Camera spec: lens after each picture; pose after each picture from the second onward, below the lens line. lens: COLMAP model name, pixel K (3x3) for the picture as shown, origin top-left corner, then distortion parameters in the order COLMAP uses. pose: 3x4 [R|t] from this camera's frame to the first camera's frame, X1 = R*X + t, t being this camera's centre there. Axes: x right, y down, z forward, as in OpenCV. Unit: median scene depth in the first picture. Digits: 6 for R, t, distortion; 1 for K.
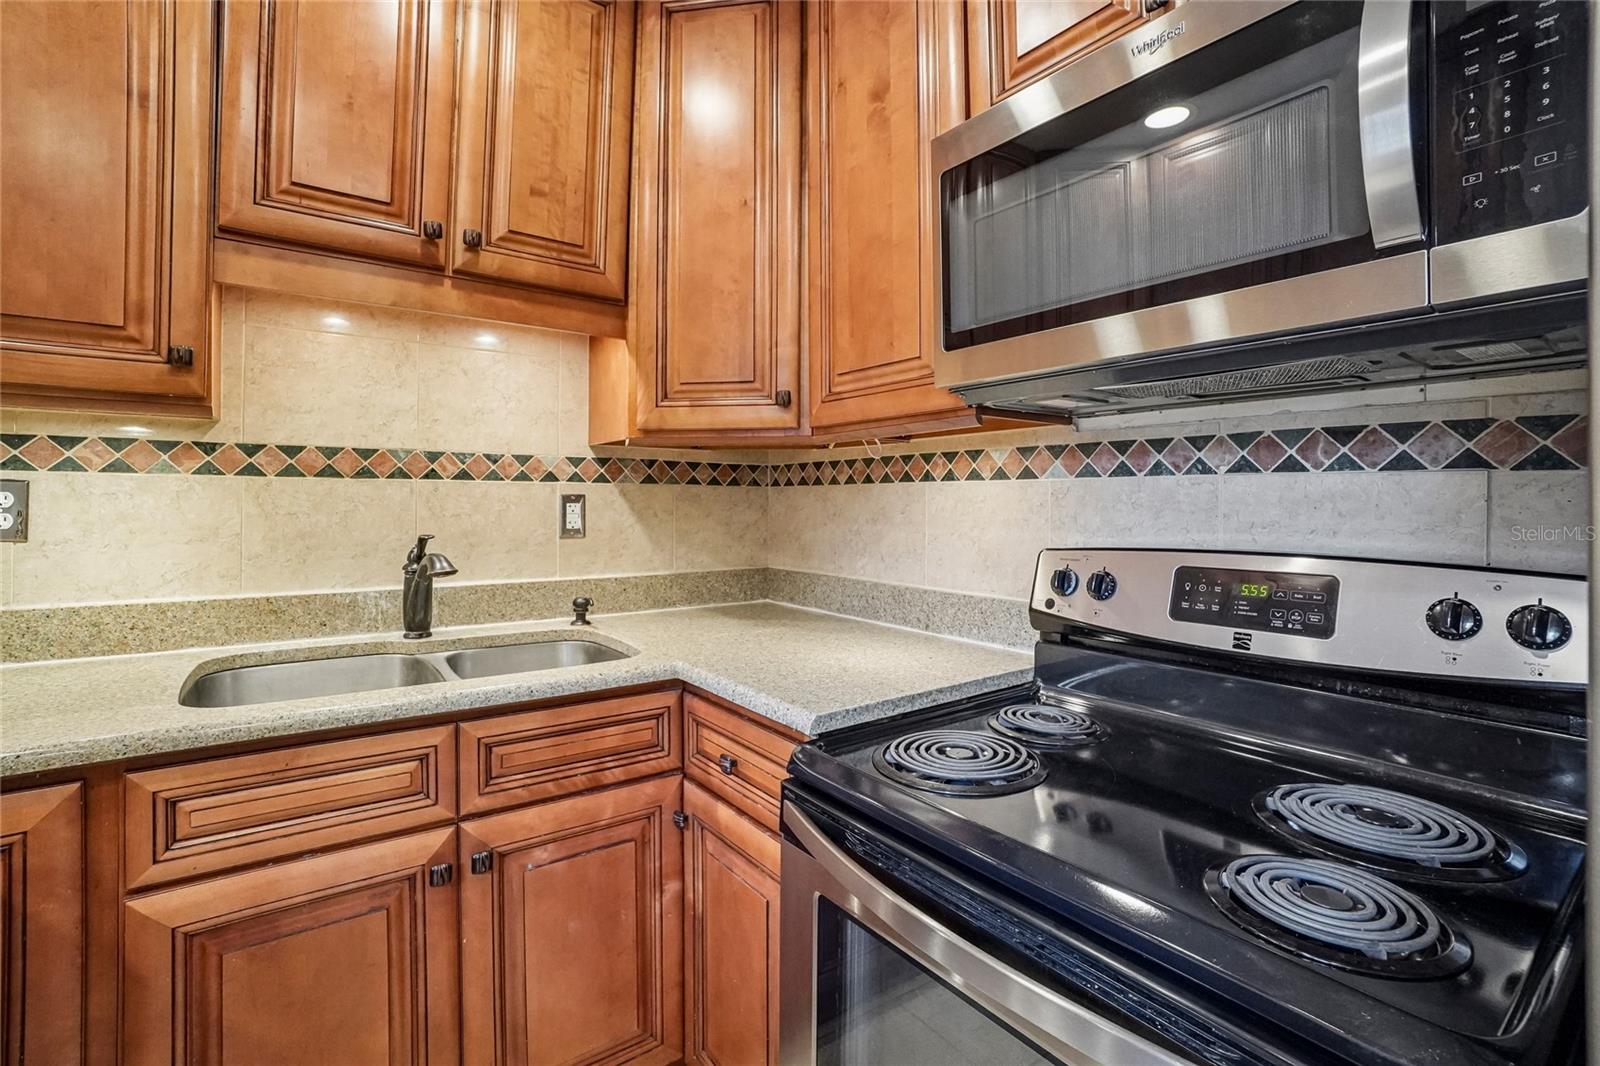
lens RADIAL K [[694.6, 0, 794.7], [0, 694.6, 498.9], [0, 0, 1]] dist [-0.051232, 0.015940]
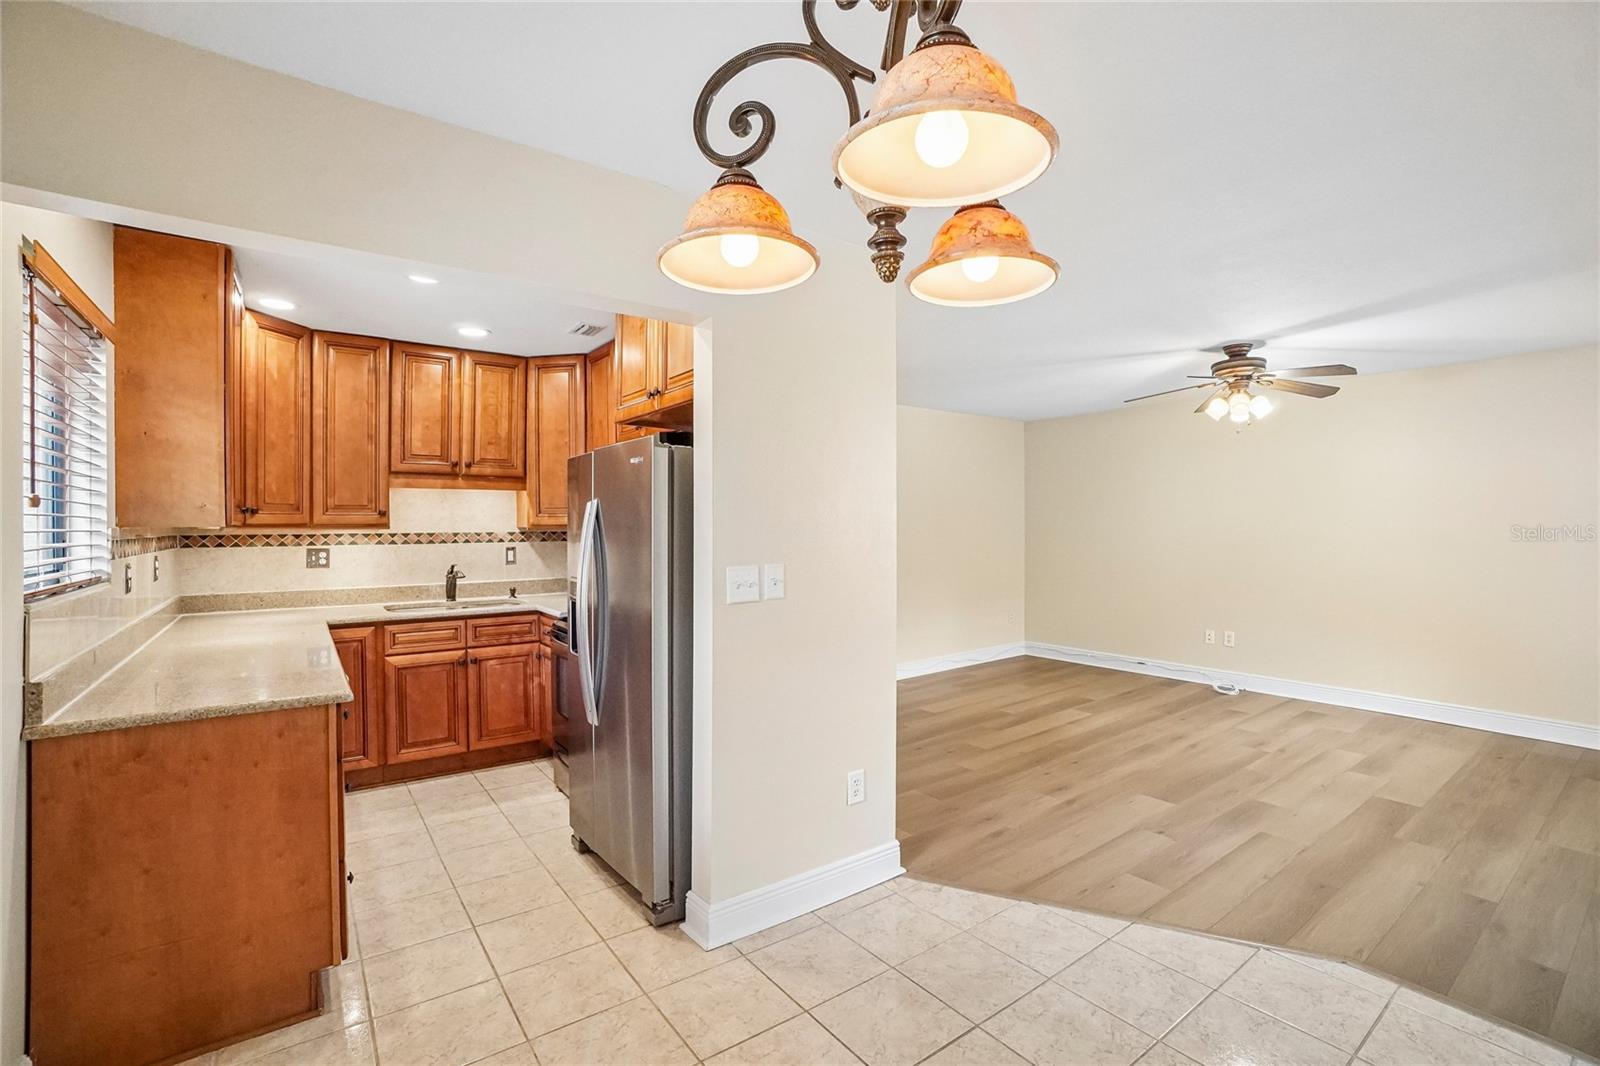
lens RADIAL K [[713.1, 0, 805.2], [0, 713.1, 523.9], [0, 0, 1]] dist [-0.058996, 0.023580]
pose [[0.999938, -0.011110, -0.000638, 0.927875], [0.011115, 0.999896, 0.009190, -0.126292], [0.000536, -0.009196, 0.999958, -1.928919]]
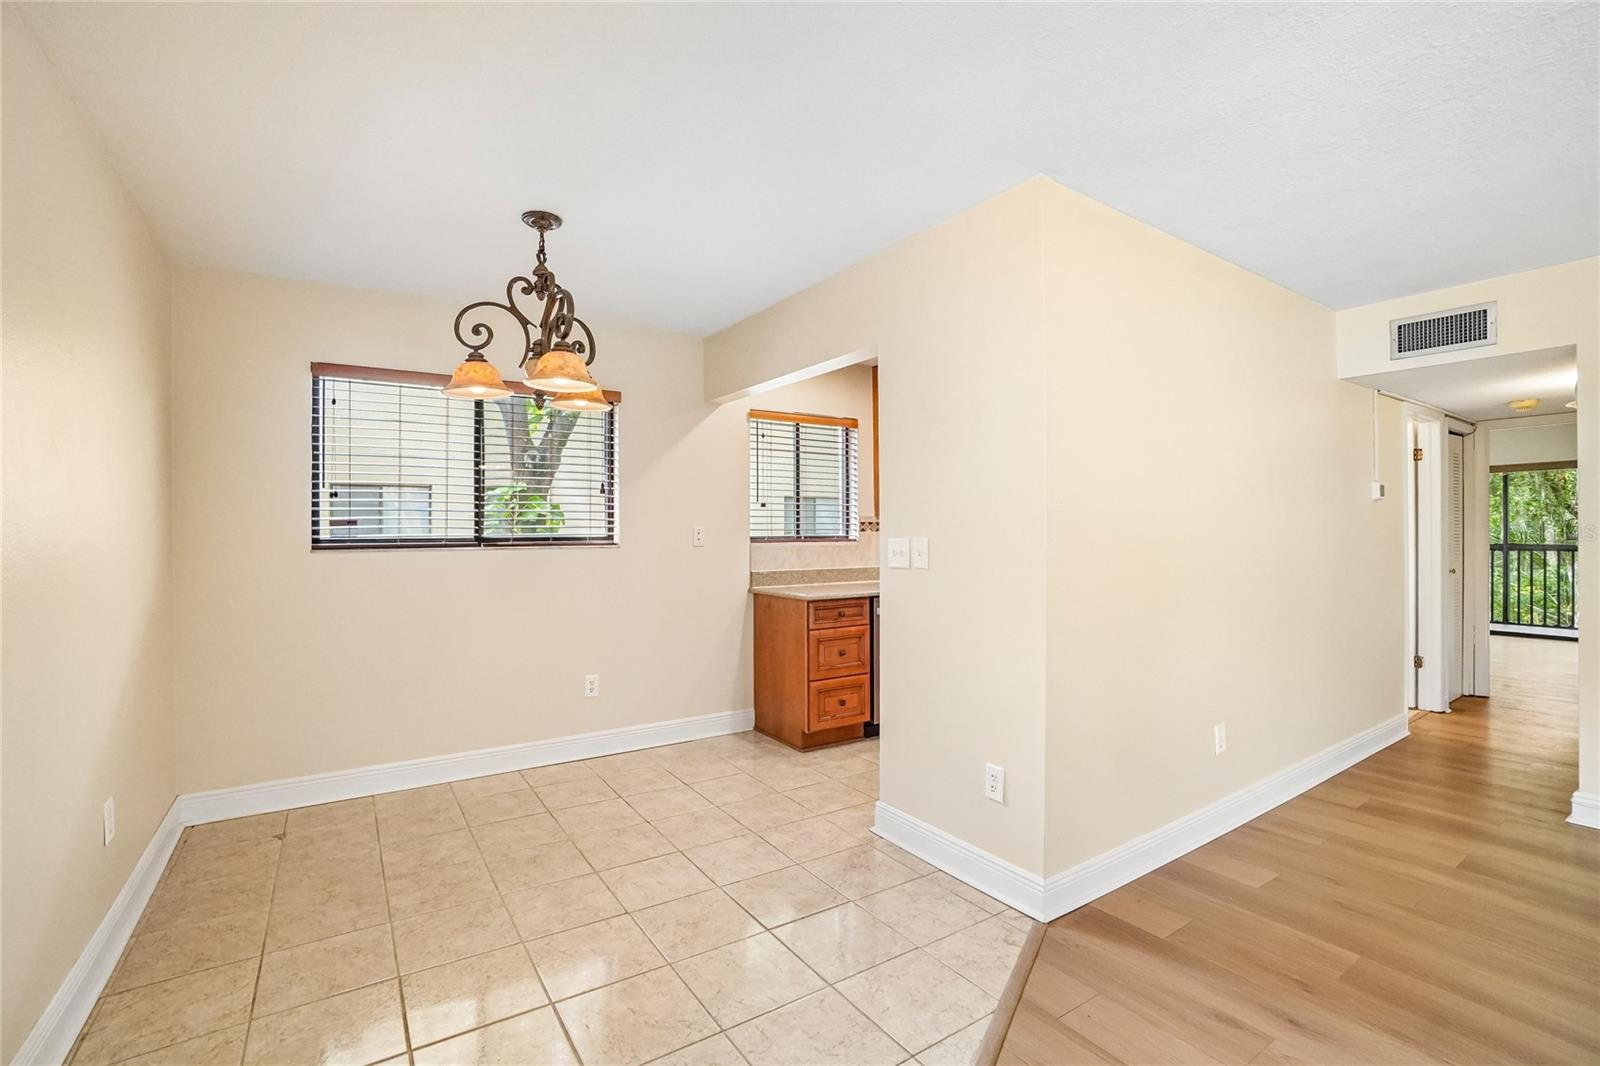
lens RADIAL K [[715.8, 0, 808.9], [0, 715.8, 534.6], [0, 0, 1]] dist [-0.058798, 0.022800]
pose [[-0.041441, -0.005389, -0.999126, 2.806745], [0.013265, 0.999894, -0.005943, -0.011992], [0.999053, -0.013500, -0.041366, -0.432708]]
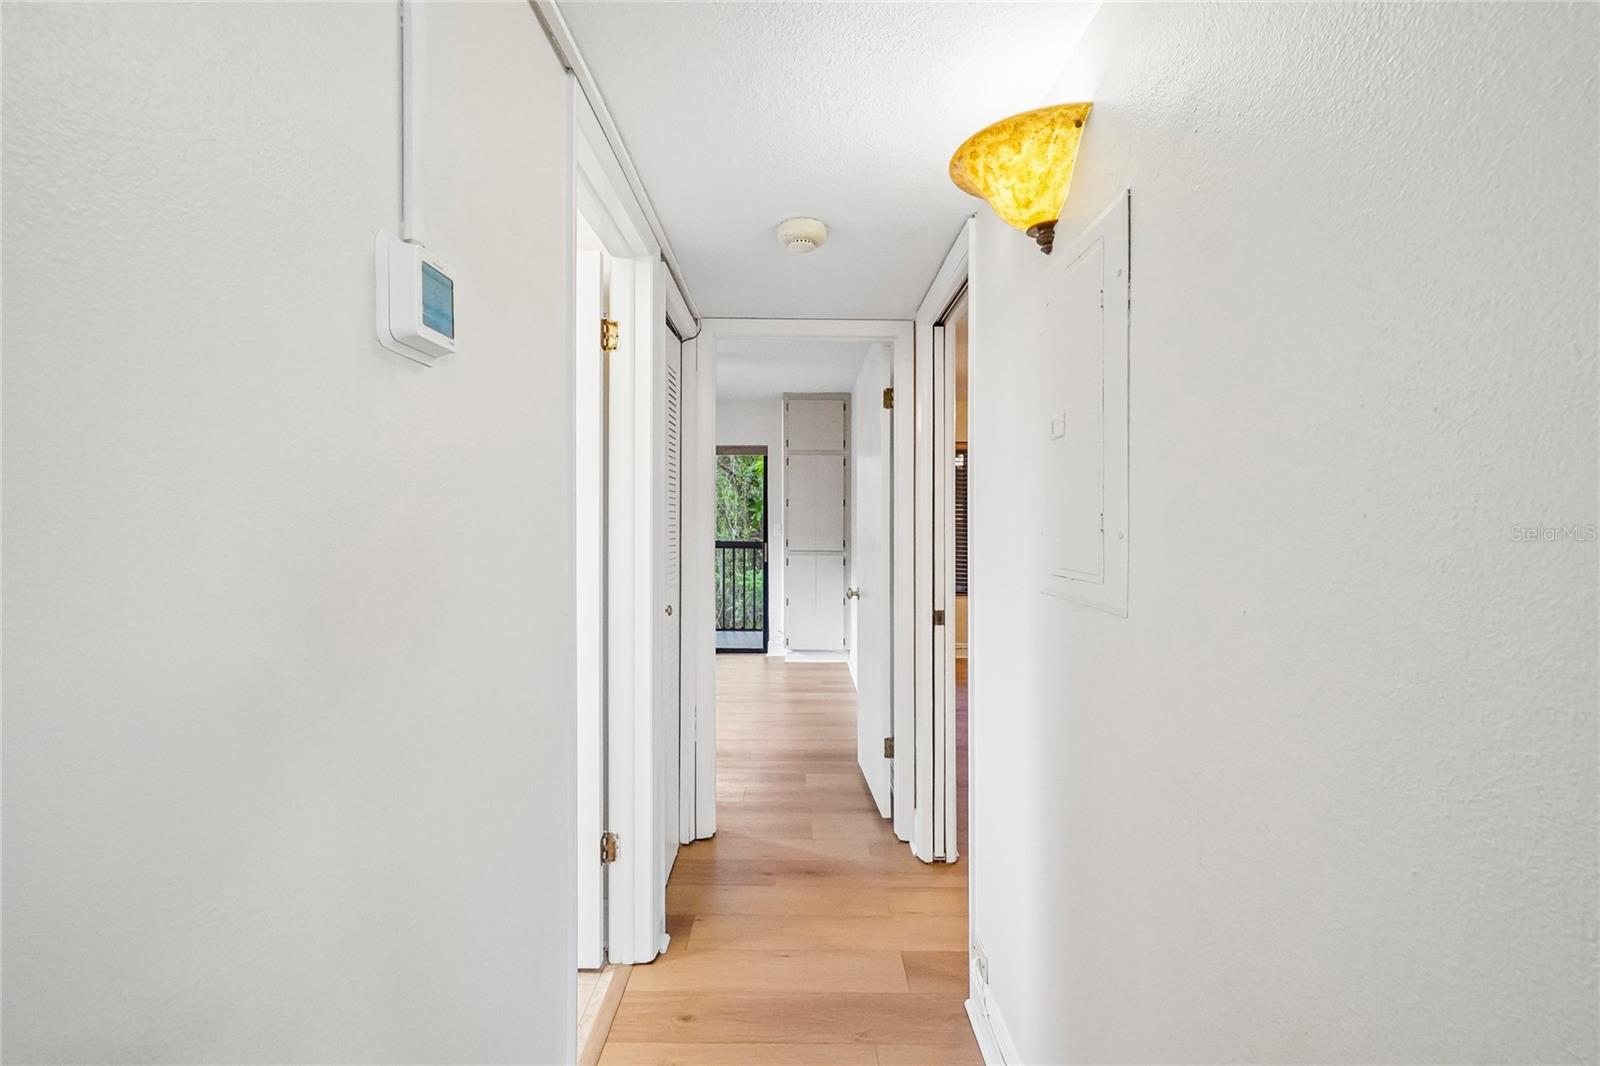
lens RADIAL K [[724.5, 0, 798.8], [0, 724.5, 522.6], [0, 0, 1]] dist [-0.070847, 0.030279]
pose [[0.799469, -0.008702, -0.600644, 0.431759], [0.009381, 0.999954, -0.002001, -0.006402], [0.600634, -0.004035, 0.799514, 1.513273]]
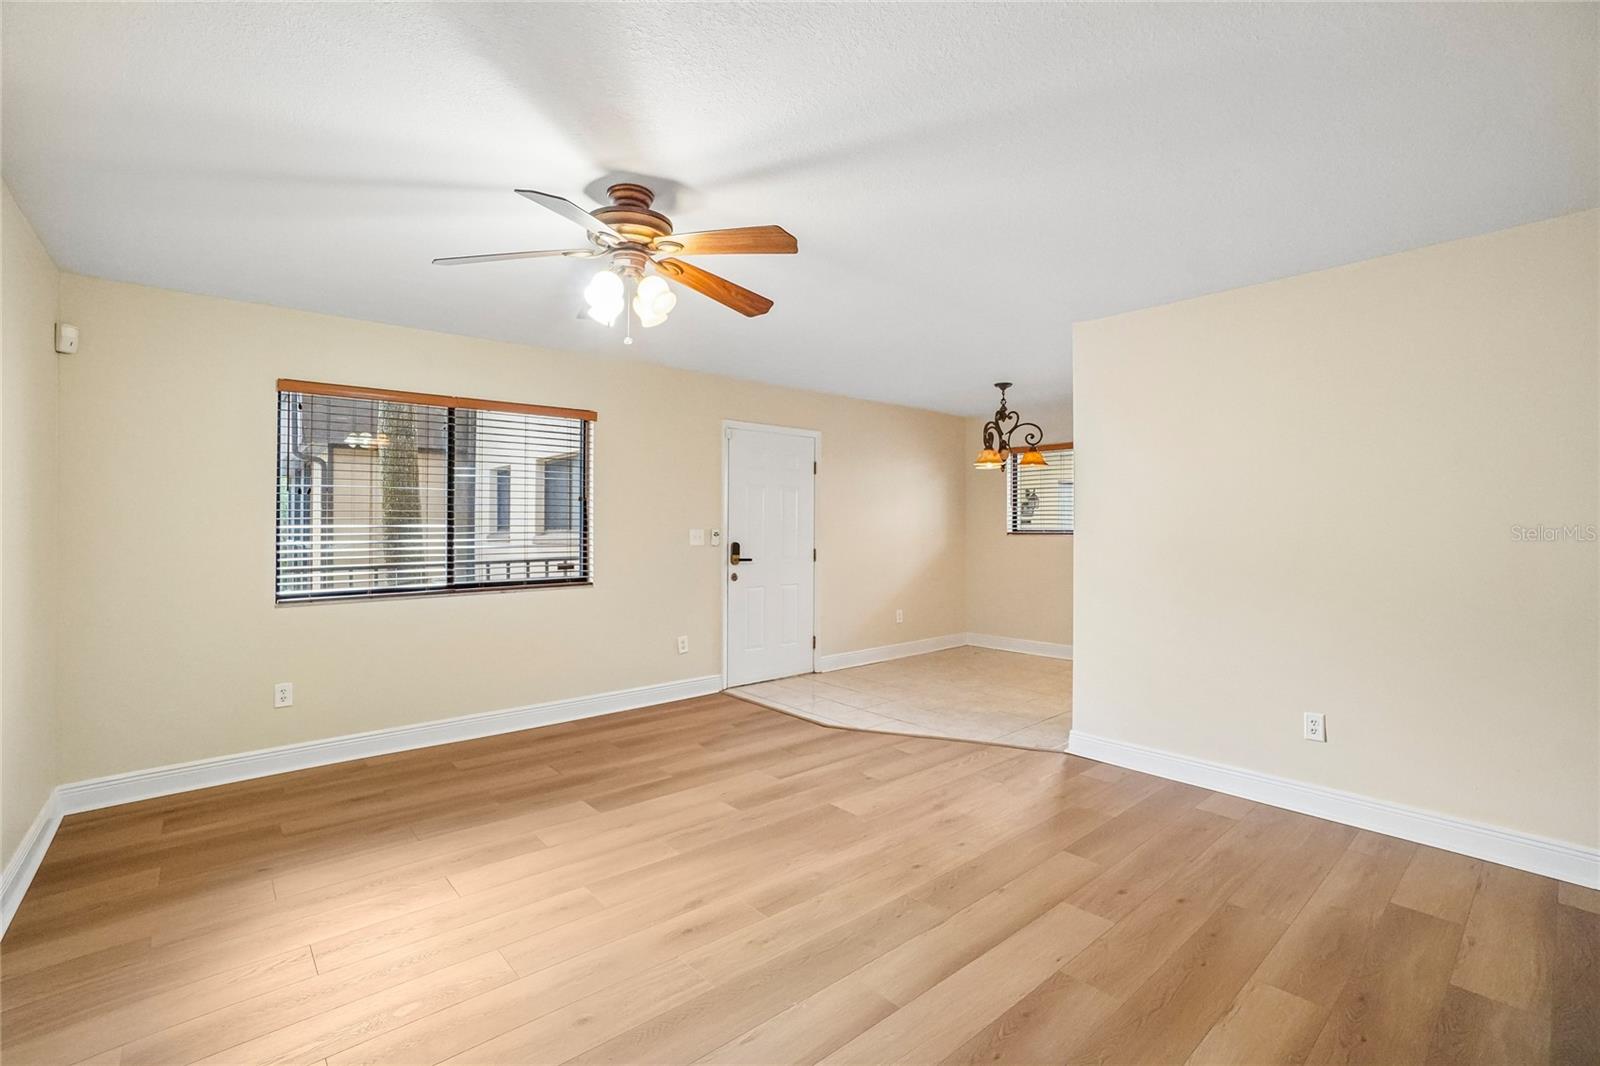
lens RADIAL K [[713.1, 0, 805.2], [0, 713.1, 523.9], [0, 0, 1]] dist [-0.058996, 0.023580]
pose [[-0.996689, -0.004849, -0.081165, 2.458334], [-0.003883, 0.999920, -0.012053, -0.005810], [0.081217, -0.011698, -0.996628, 2.748447]]
